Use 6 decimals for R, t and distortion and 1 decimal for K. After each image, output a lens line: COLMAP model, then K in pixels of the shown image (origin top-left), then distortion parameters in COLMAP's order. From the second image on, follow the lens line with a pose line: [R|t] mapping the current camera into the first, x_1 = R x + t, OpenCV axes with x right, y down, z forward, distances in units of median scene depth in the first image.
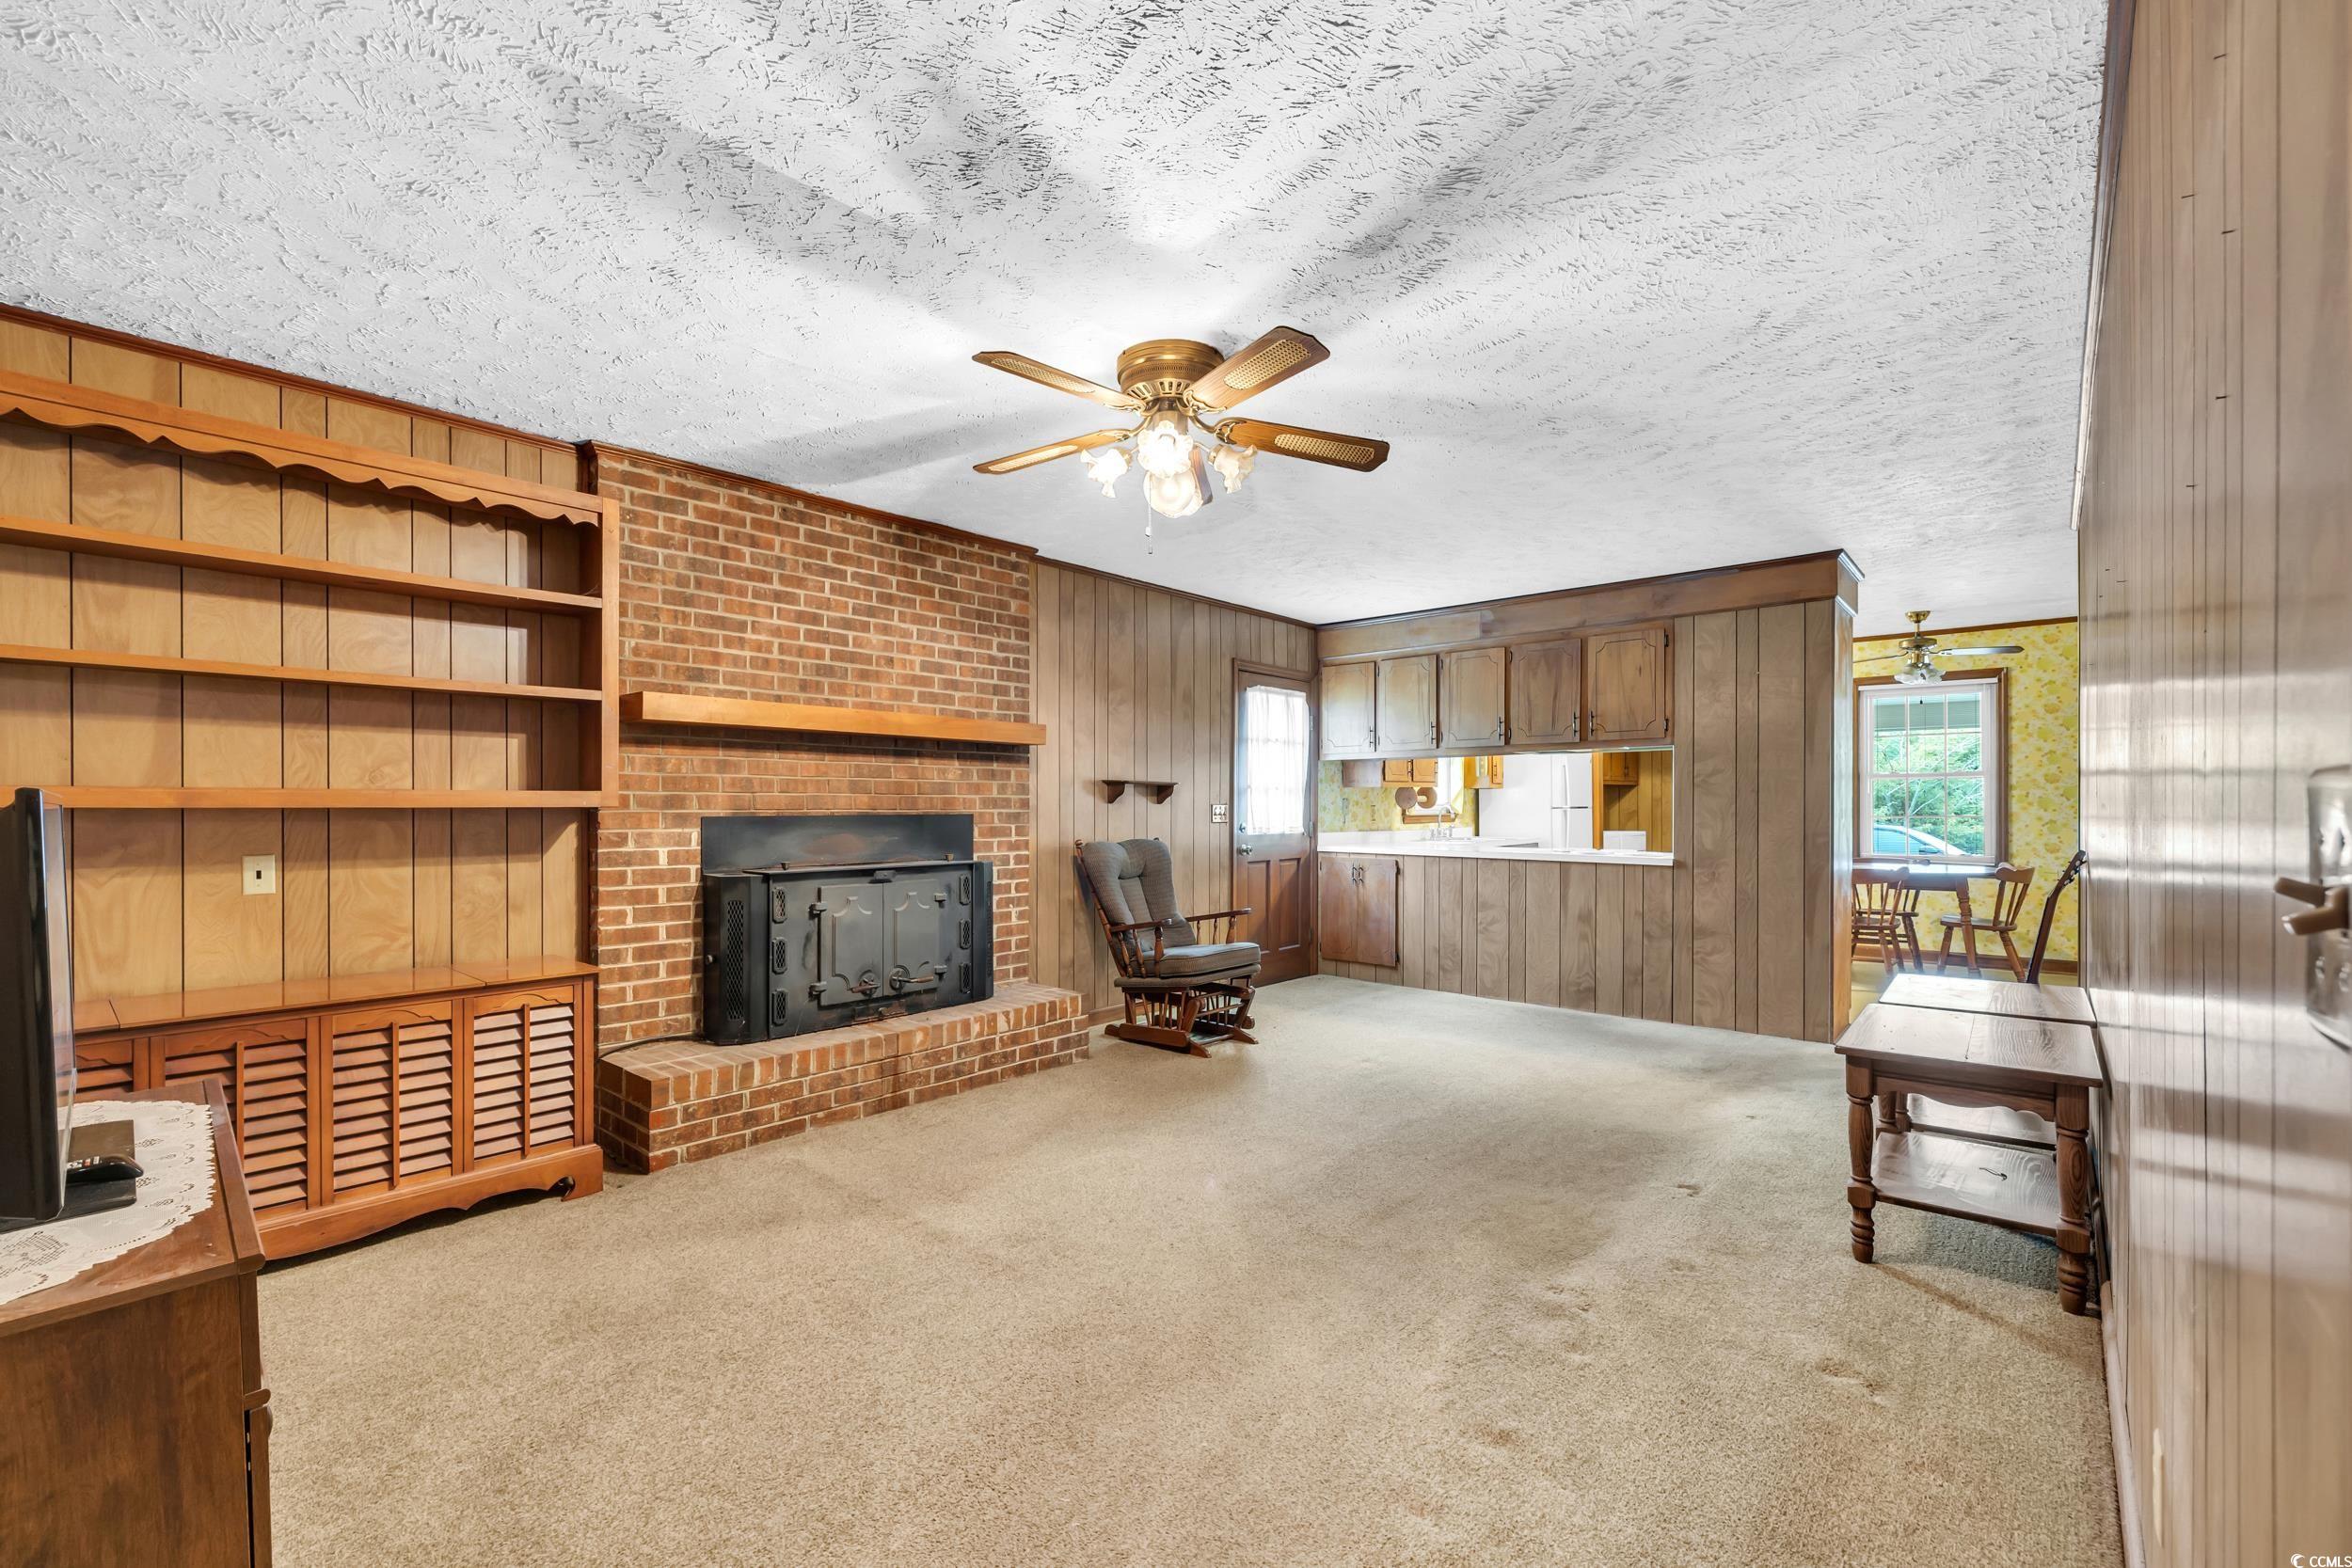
lens RADIAL K [[1005.4, 0, 1175.1], [0, 1005.4, 805.8], [0, 0, 1]] dist [0.000163, 0.000046]
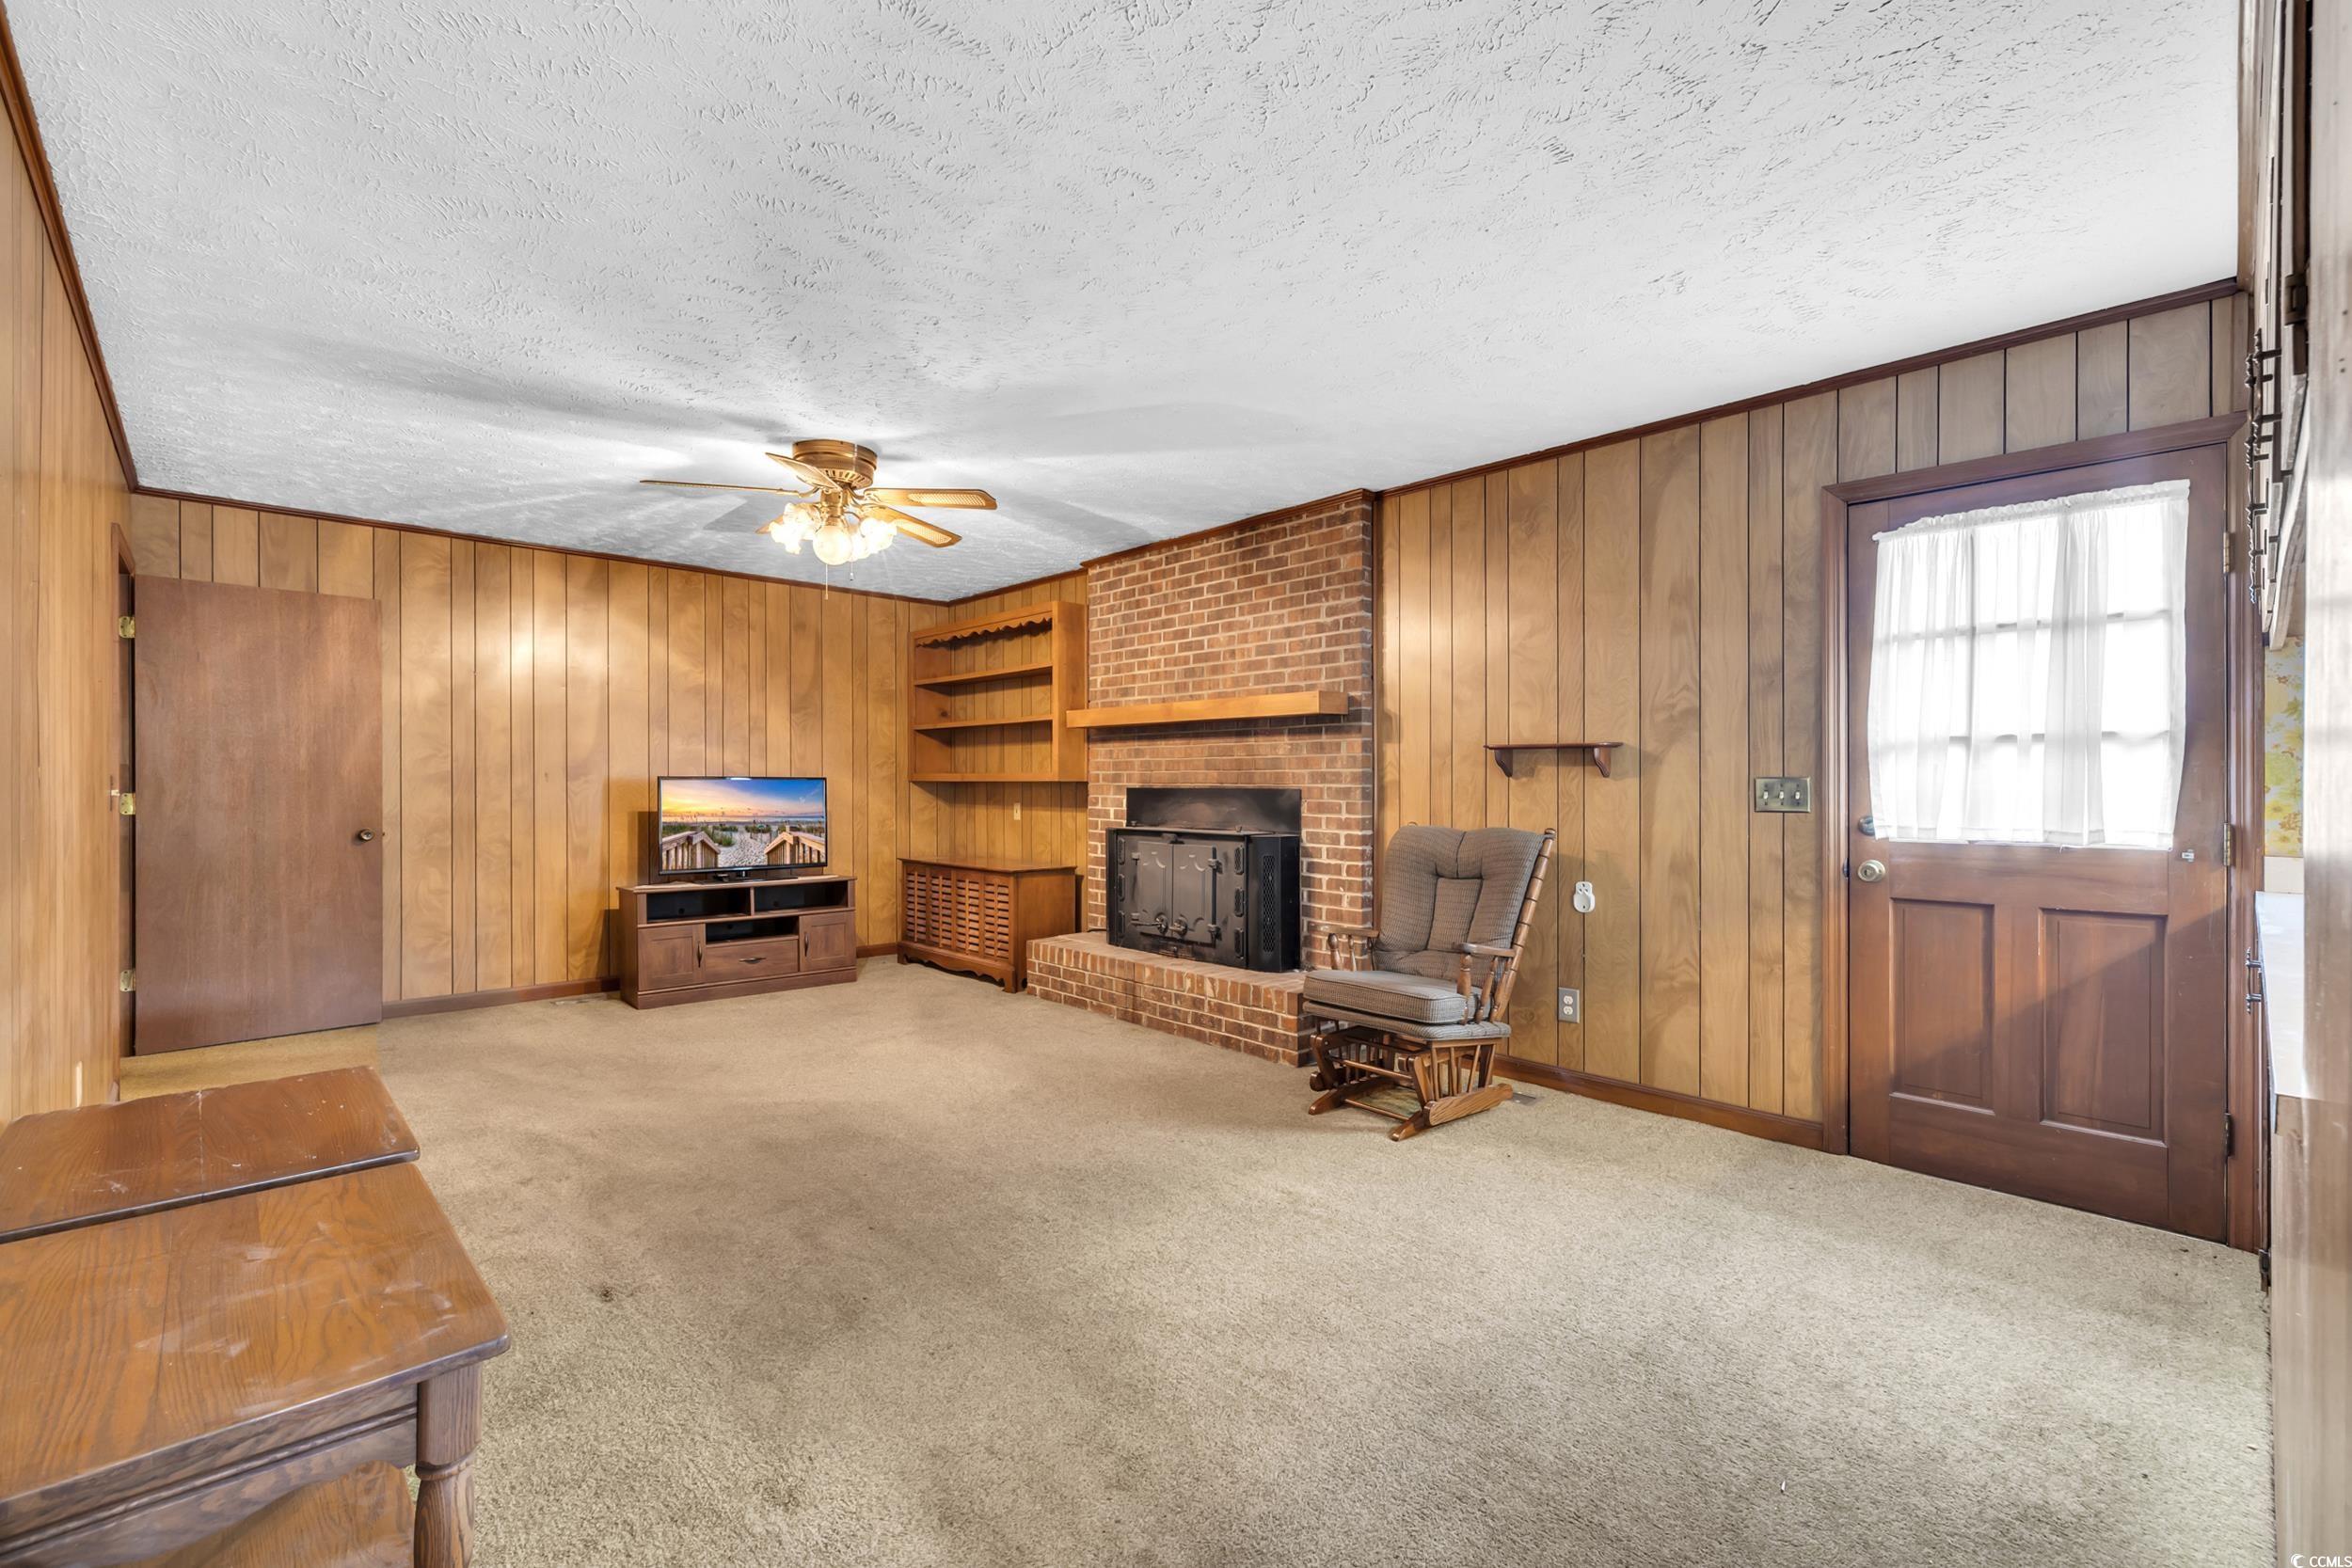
lens RADIAL K [[1001.6, 0, 1176.0], [0, 1001.6, 784.0], [0, 0, 1]] dist [0.001662, -0.000049]
pose [[-0.095252, 0.001900, -0.995451, 0.864827], [-0.001215, 0.999997, 0.002025, 0.001817], [0.995452, 0.001402, -0.095249, 1.061314]]
